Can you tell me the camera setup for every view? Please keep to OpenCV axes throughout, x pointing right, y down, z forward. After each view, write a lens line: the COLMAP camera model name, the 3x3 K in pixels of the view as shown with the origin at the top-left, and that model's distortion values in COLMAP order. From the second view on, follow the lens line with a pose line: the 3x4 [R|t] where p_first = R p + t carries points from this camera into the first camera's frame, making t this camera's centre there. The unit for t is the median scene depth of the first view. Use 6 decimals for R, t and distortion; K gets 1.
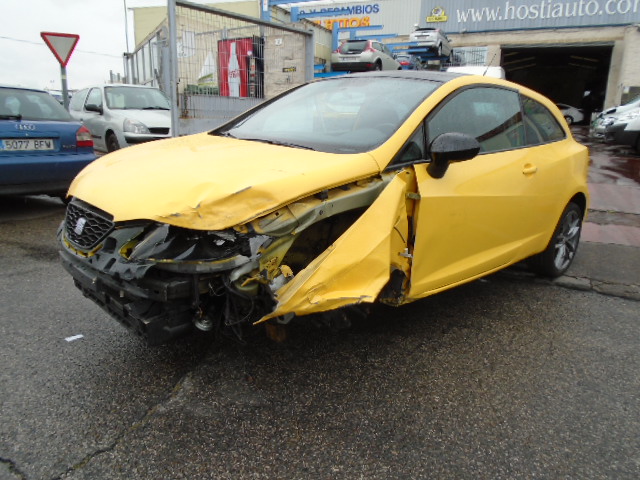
lens RADIAL K [[496.2, 0, 318.9], [0, 496.2, 238.1], [0, 0, 1]] dist [-0.024039, 0.013397]
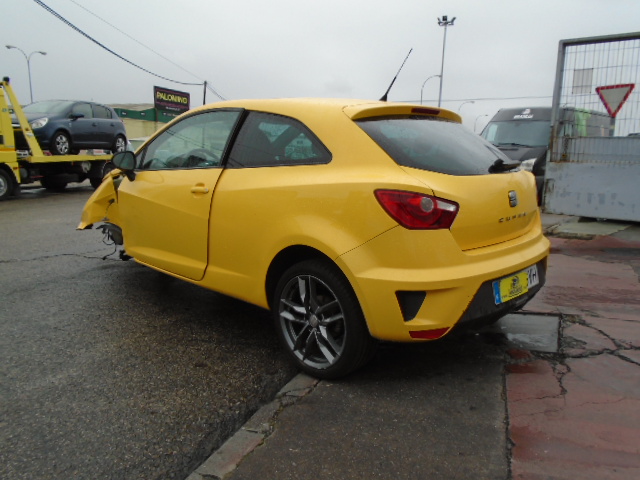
lens RADIAL K [[496.2, 0, 320.7], [0, 496.2, 253.9], [0, 0, 1]] dist [-0.024039, 0.013397]
pose [[0.051265, 0.166674, -0.984678, 1.883093], [-0.258456, 0.954599, 0.148127, -0.297170], [0.964662, 0.246902, 0.092015, 1.553079]]
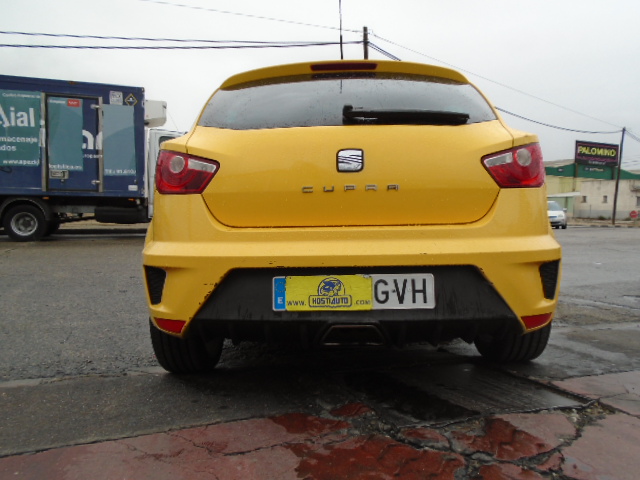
lens RADIAL K [[496.2, 0, 319.1], [0, 496.2, 247.8], [0, 0, 1]] dist [-0.024039, 0.013397]
pose [[-0.698843, 0.018174, -0.715044, 1.357530], [-0.204873, 0.952707, 0.224446, -0.392094], [0.685307, 0.303346, -0.662069, 2.503666]]
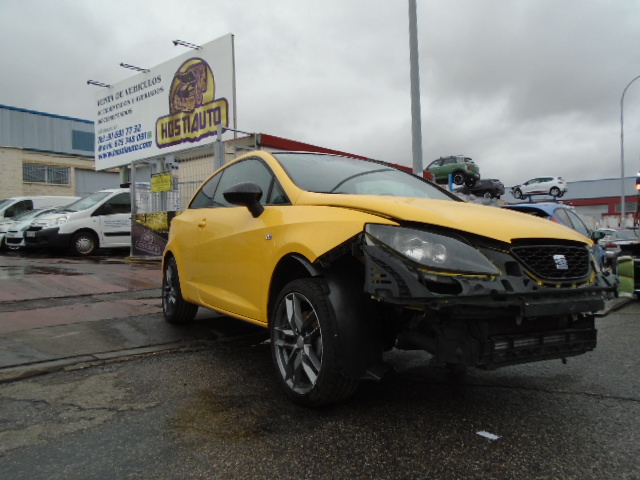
lens RADIAL K [[496.2, 0, 318.1], [0, 496.2, 245.1], [0, 0, 1]] dist [-0.024039, 0.013397]
pose [[0.232659, -0.034153, 0.971958, -1.413918], [0.247974, 0.968436, -0.025328, -0.139178], [-0.940414, 0.246913, 0.233785, 1.102687]]
